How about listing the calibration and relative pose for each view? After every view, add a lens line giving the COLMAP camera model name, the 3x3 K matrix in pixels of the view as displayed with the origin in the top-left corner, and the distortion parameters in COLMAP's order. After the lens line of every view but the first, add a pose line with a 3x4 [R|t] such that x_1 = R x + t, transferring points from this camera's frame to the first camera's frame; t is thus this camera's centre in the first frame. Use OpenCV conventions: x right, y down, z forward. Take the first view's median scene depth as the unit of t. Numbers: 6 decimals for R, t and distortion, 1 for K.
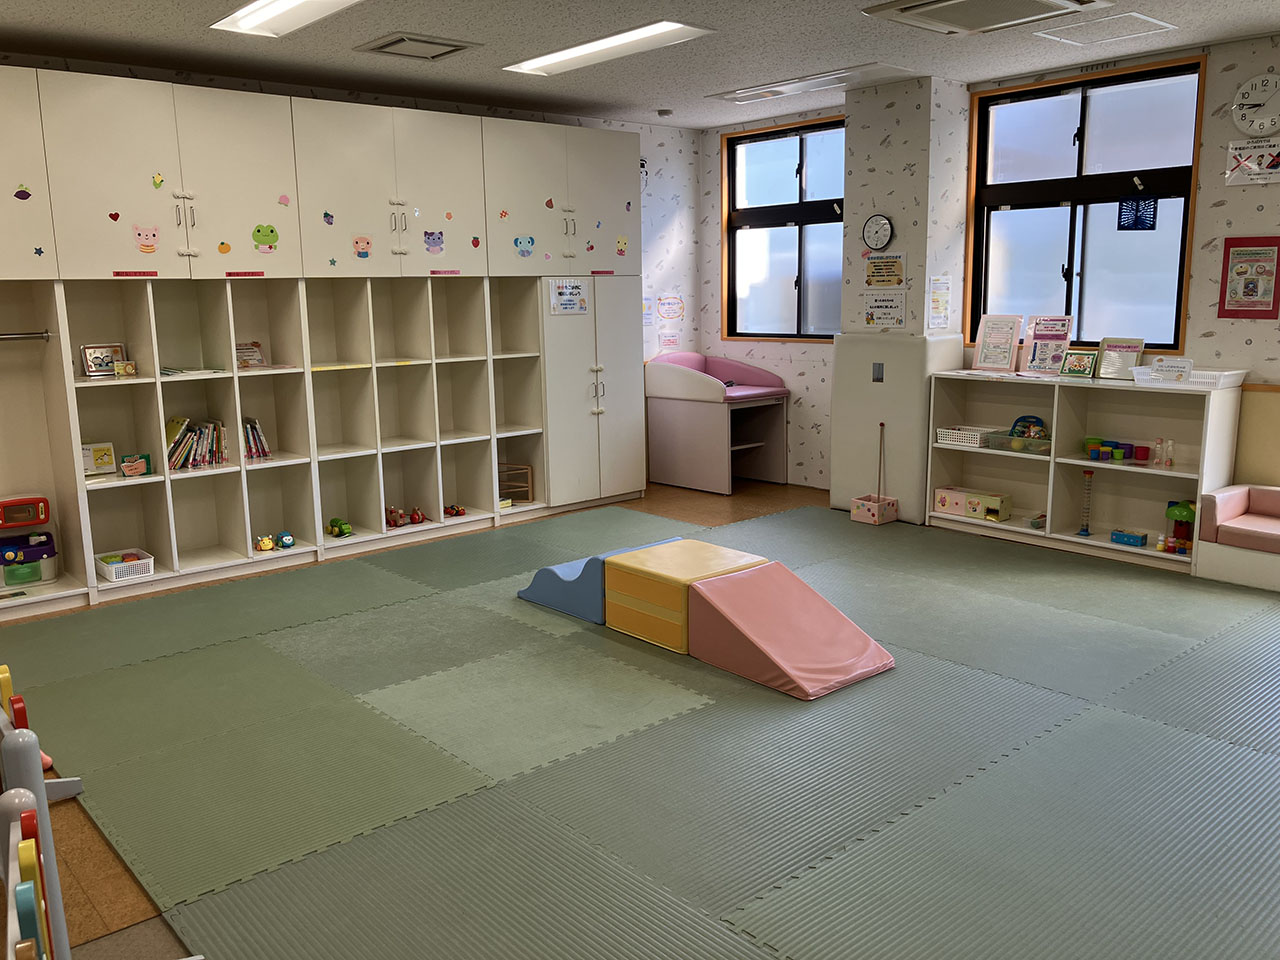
lens RADIAL K [[1054.4, 0, 640.0], [0, 1054.4, 480.0], [0, 0, 1]] dist [-0.008171, 0.003677]
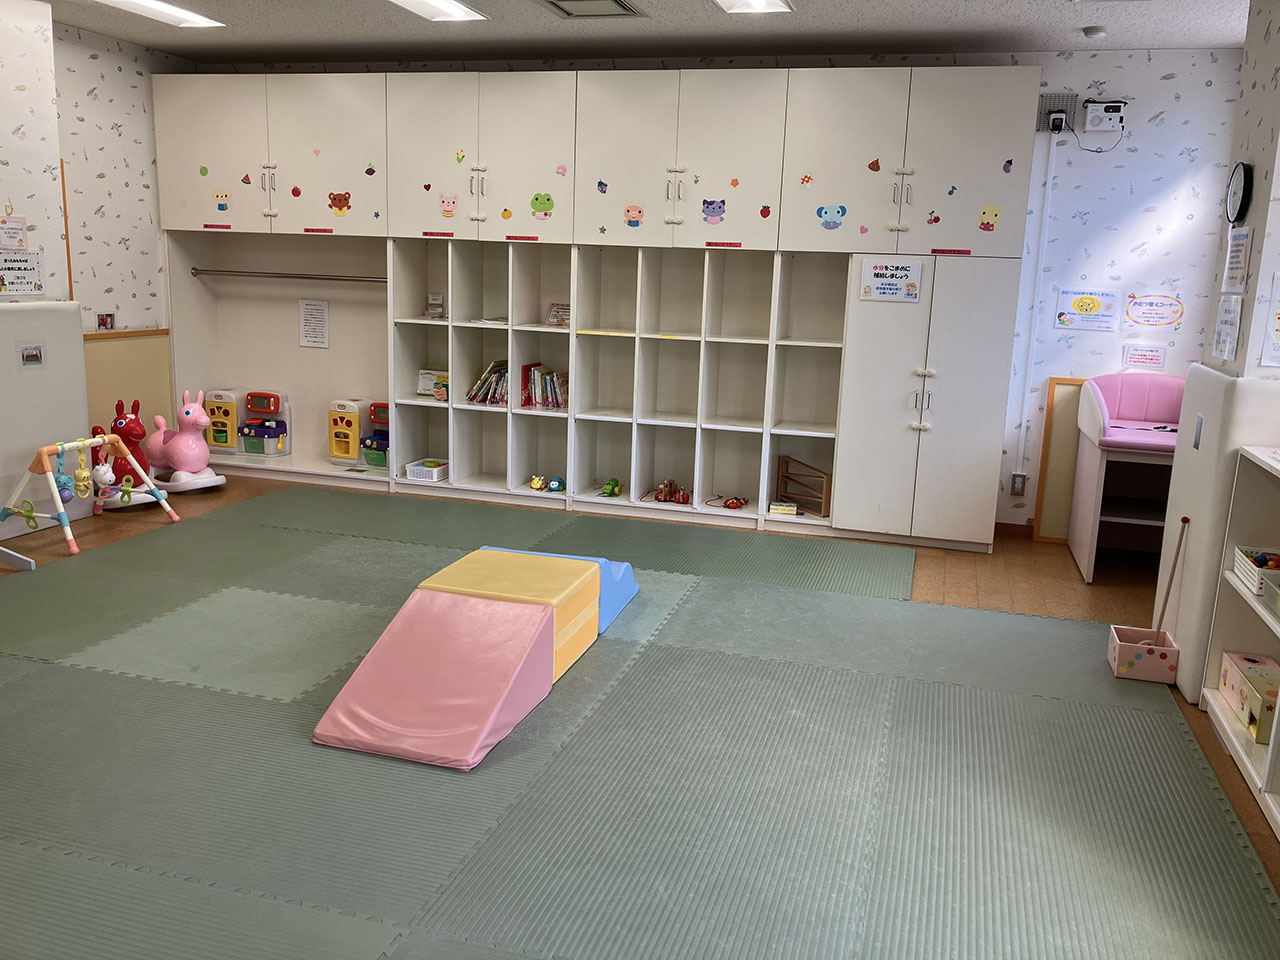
lens RADIAL K [[1004.6, 0, 634.5], [0, 1004.6, 435.5], [0, 0, 1]] dist [0.113504, -0.324097]
pose [[0.550438, 0.179076, -0.815444, 0.534647], [-0.195732, 0.977183, 0.082473, -0.091971], [0.811607, 0.114212, 0.572930, 0.454389]]
